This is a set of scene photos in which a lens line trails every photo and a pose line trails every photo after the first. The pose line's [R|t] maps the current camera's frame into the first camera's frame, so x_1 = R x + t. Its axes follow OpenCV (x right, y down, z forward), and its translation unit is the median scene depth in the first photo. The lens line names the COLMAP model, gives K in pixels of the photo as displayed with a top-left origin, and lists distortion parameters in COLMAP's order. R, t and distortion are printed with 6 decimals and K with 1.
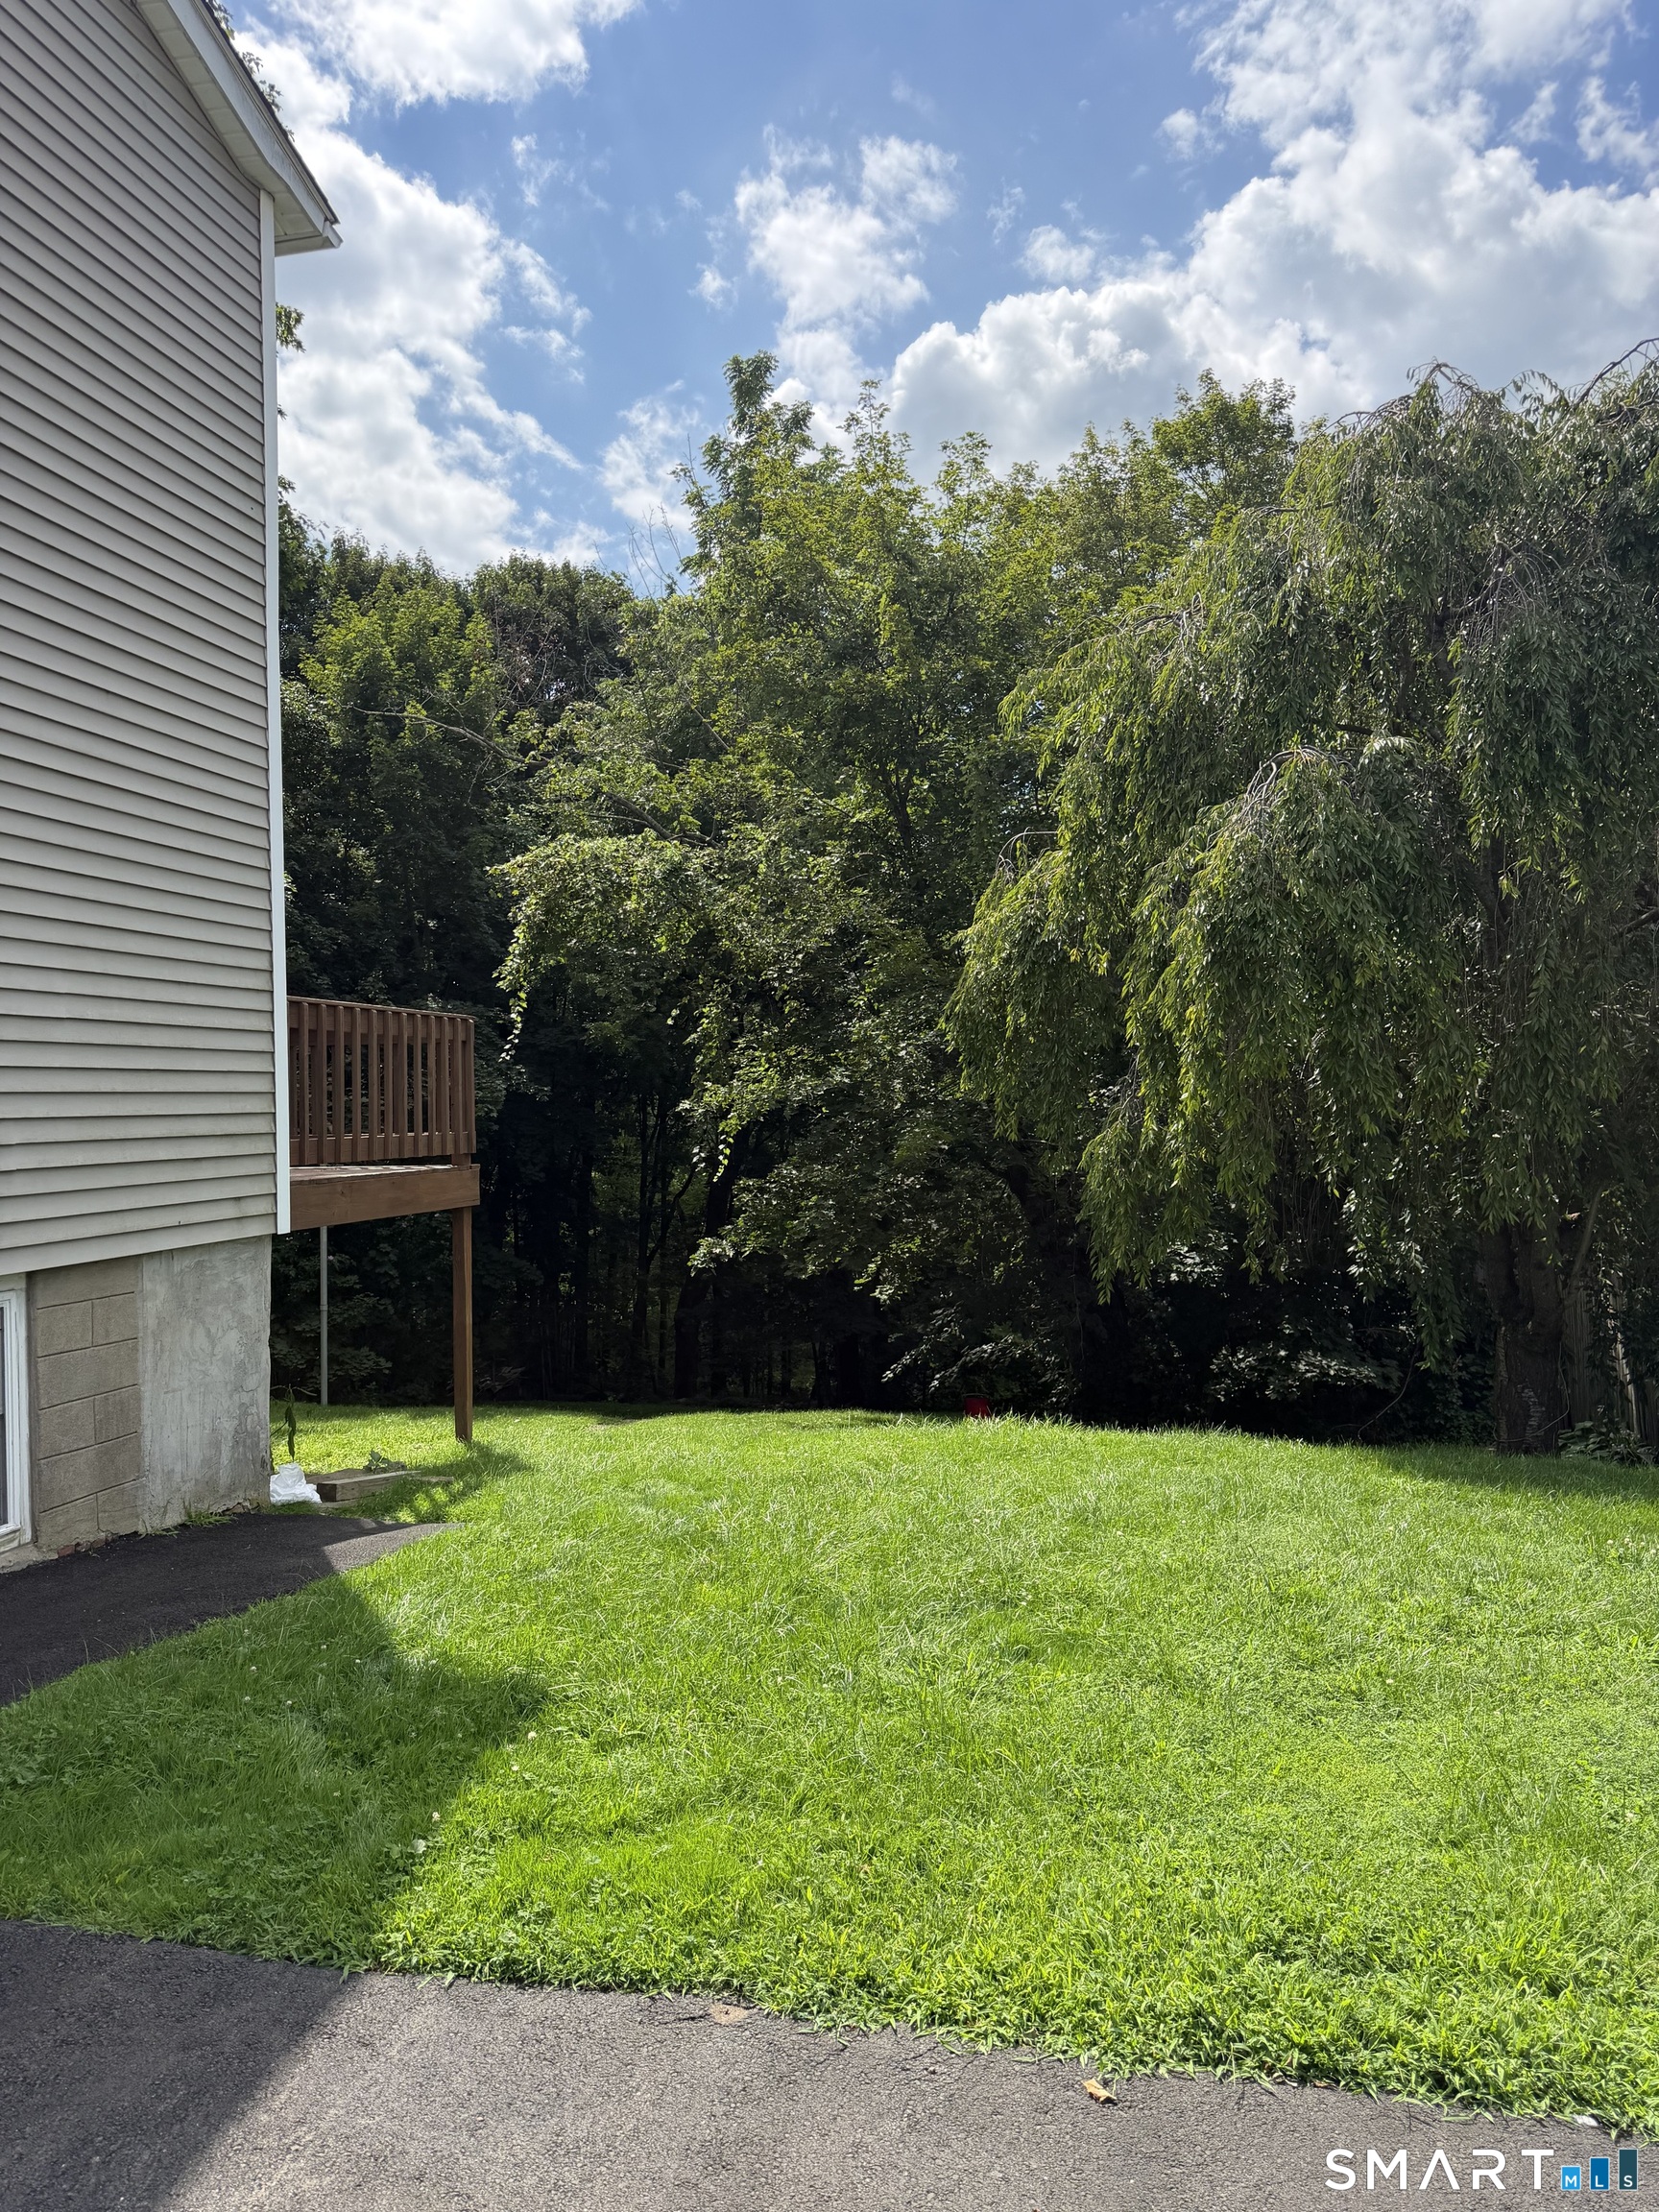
lens RADIAL K [[1550.8, 0, 838.5], [0, 1550.8, 1089.2], [0, 0, 1]] dist [0.054139, -0.000158]
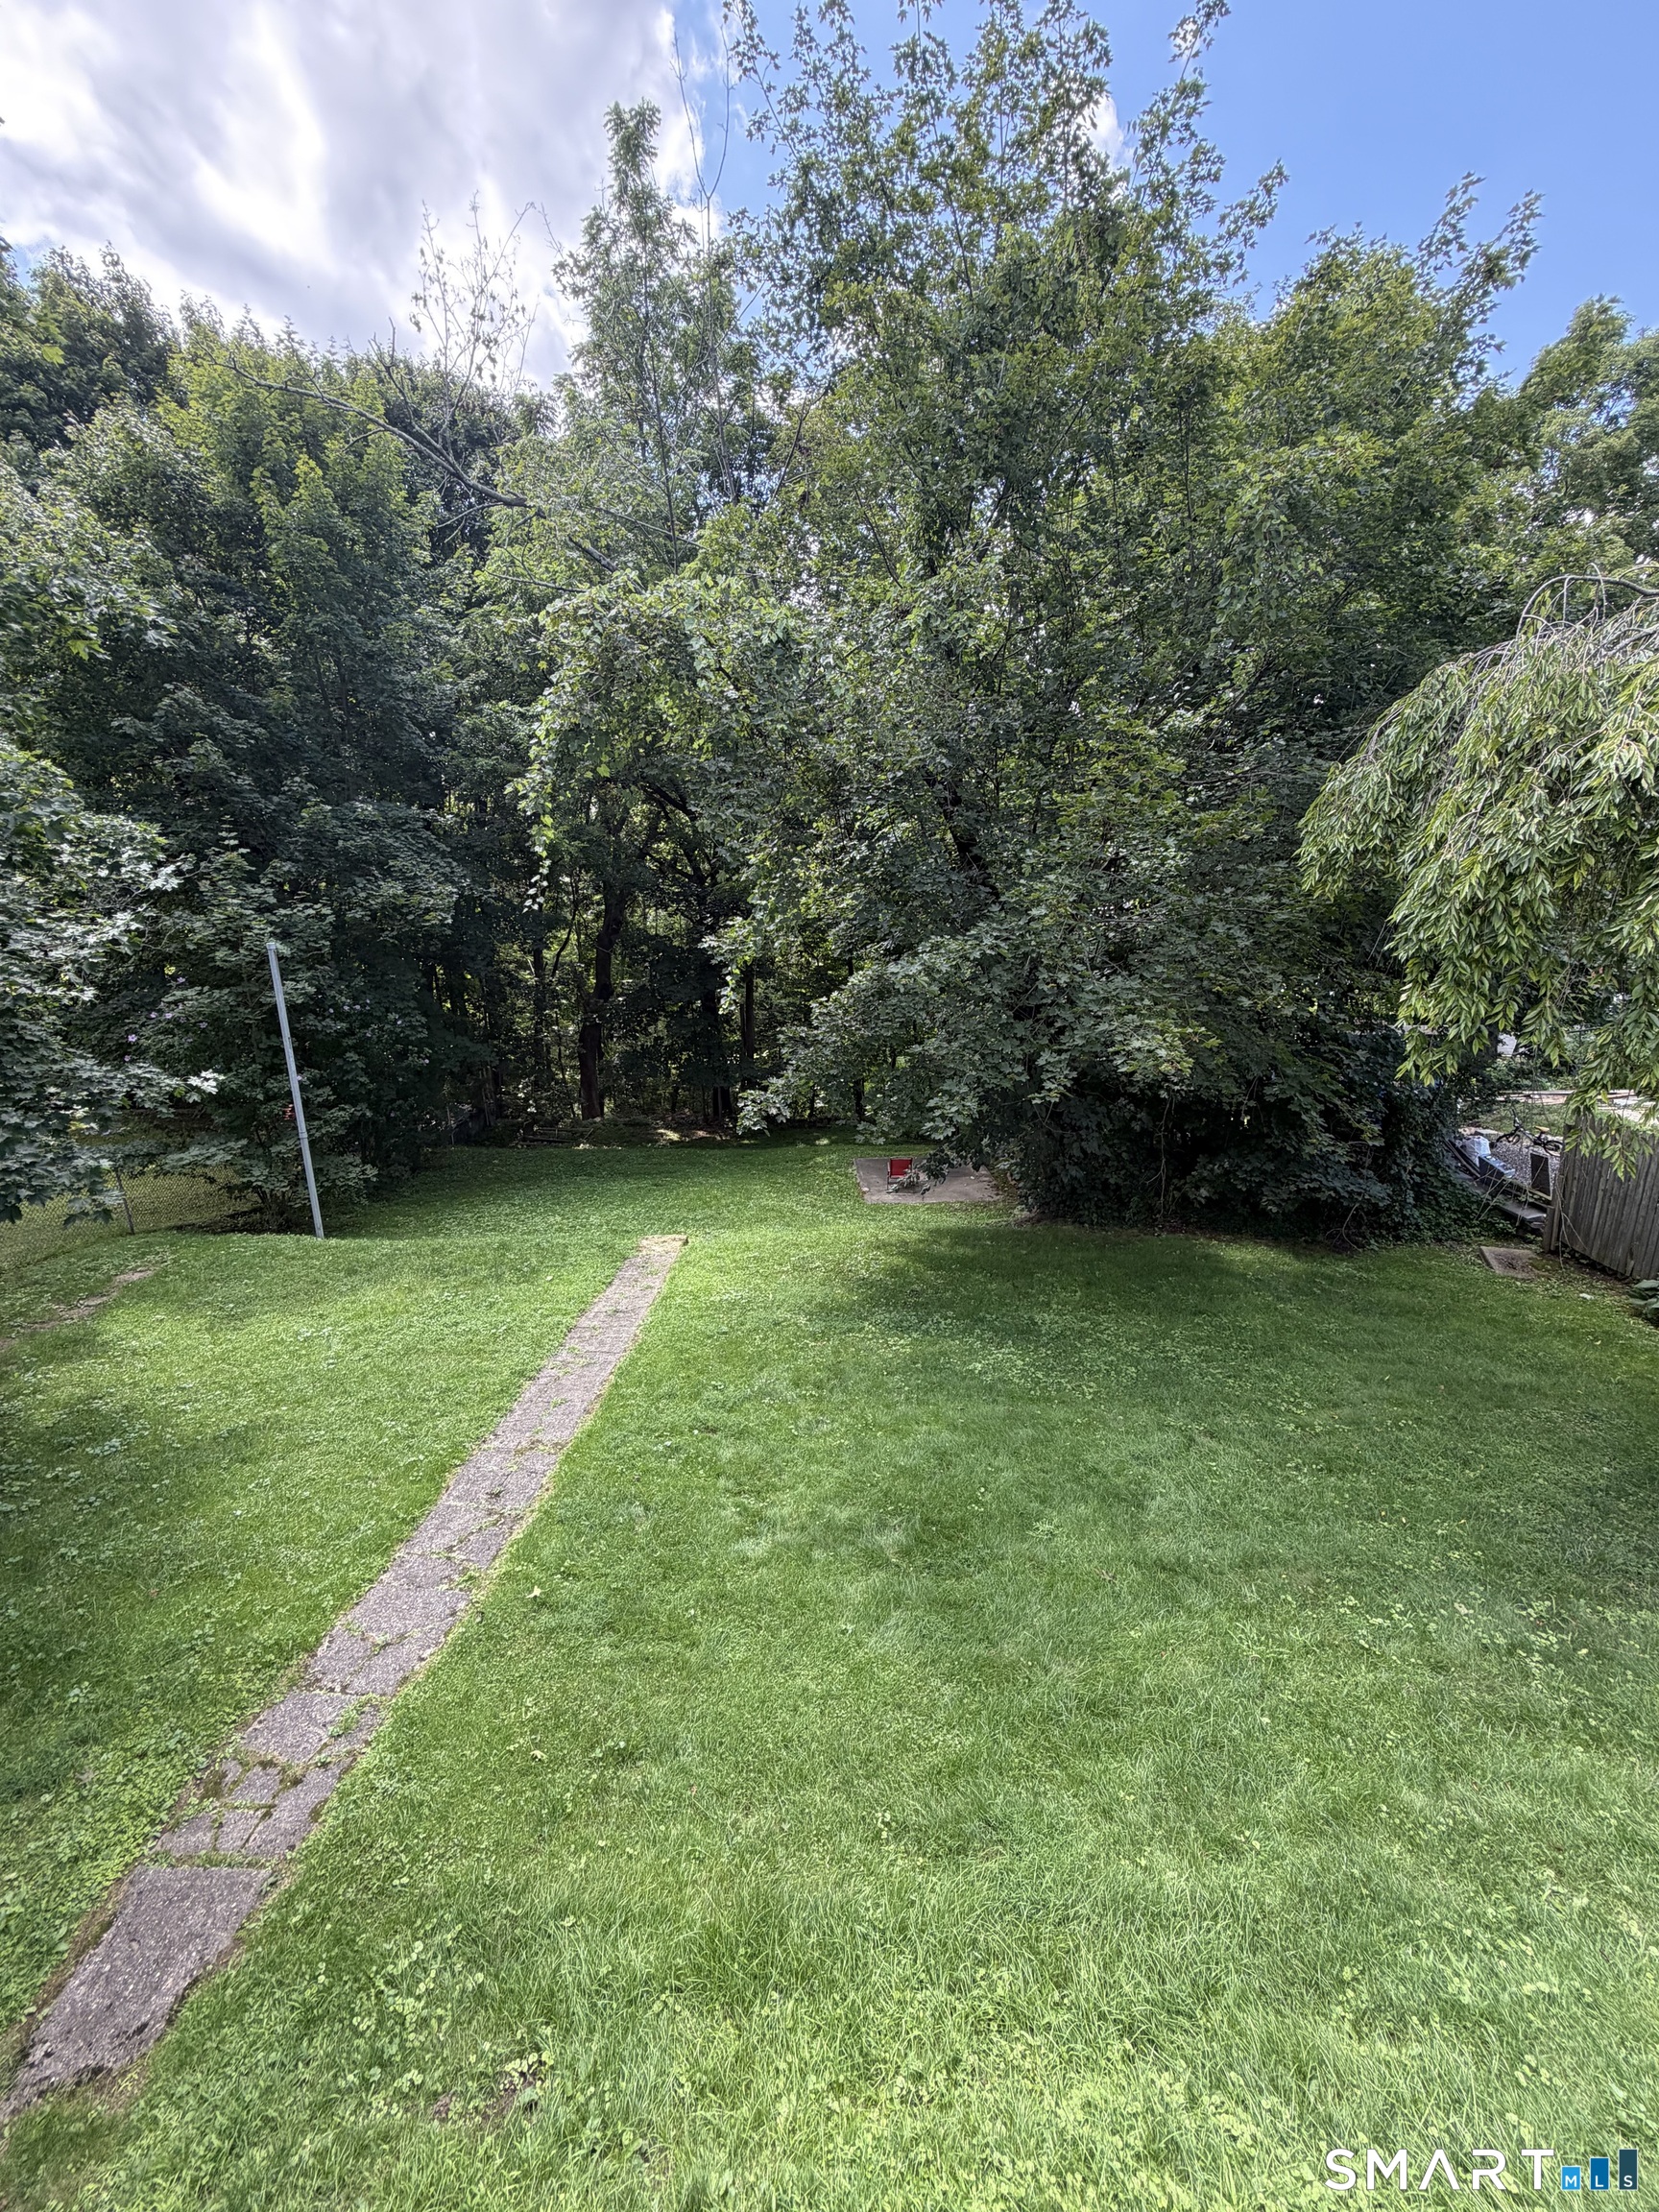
lens RADIAL K [[892.9, 0, 827.0], [0, 892.9, 1099.9], [0, 0, 1]] dist [0.009923, -0.001395]
pose [[0.973343, -0.053584, 0.223007, -0.150583], [-0.007909, 0.963905, 0.266128, -0.039646], [-0.229218, -0.260797, 0.937787, 0.456581]]
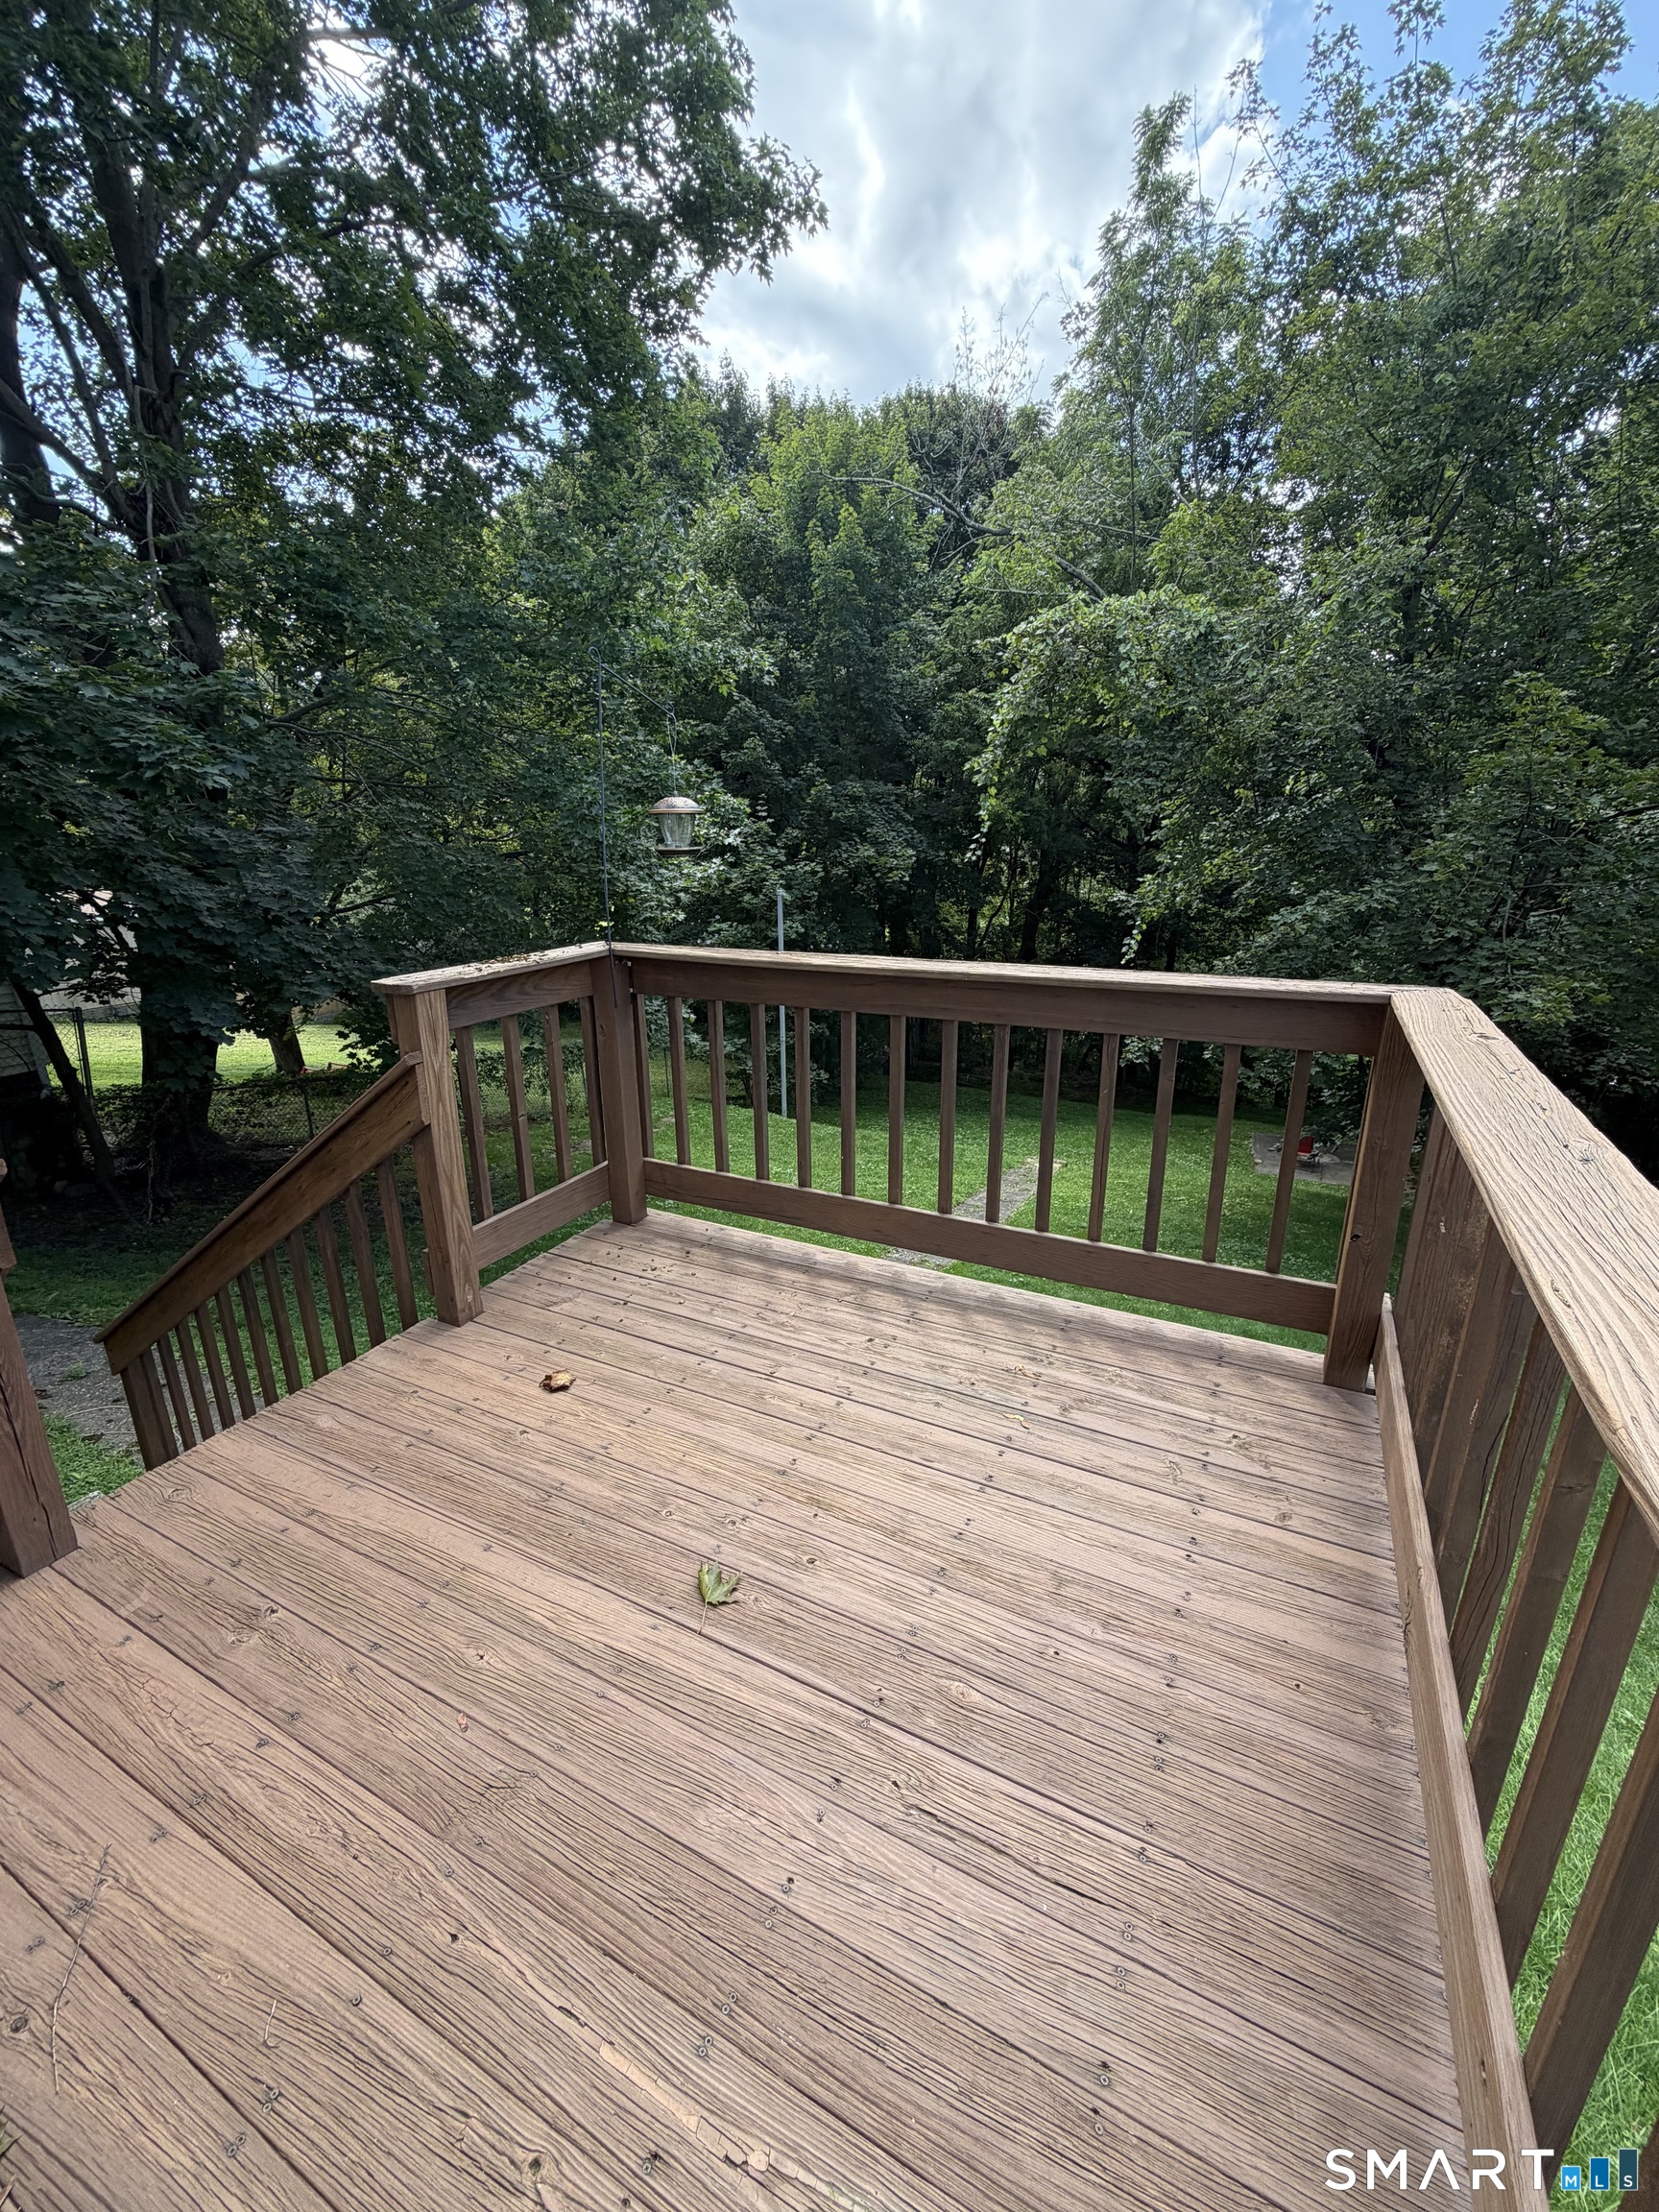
lens RADIAL K [[892.9, 0, 835.9], [0, 892.9, 1099.2], [0, 0, 1]] dist [0.009923, -0.001395]
pose [[0.973911, 0.071497, -0.215372, -0.141999], [-0.004848, 0.955410, 0.295244, -0.035340], [0.226878, -0.286497, 0.930831, 0.350535]]
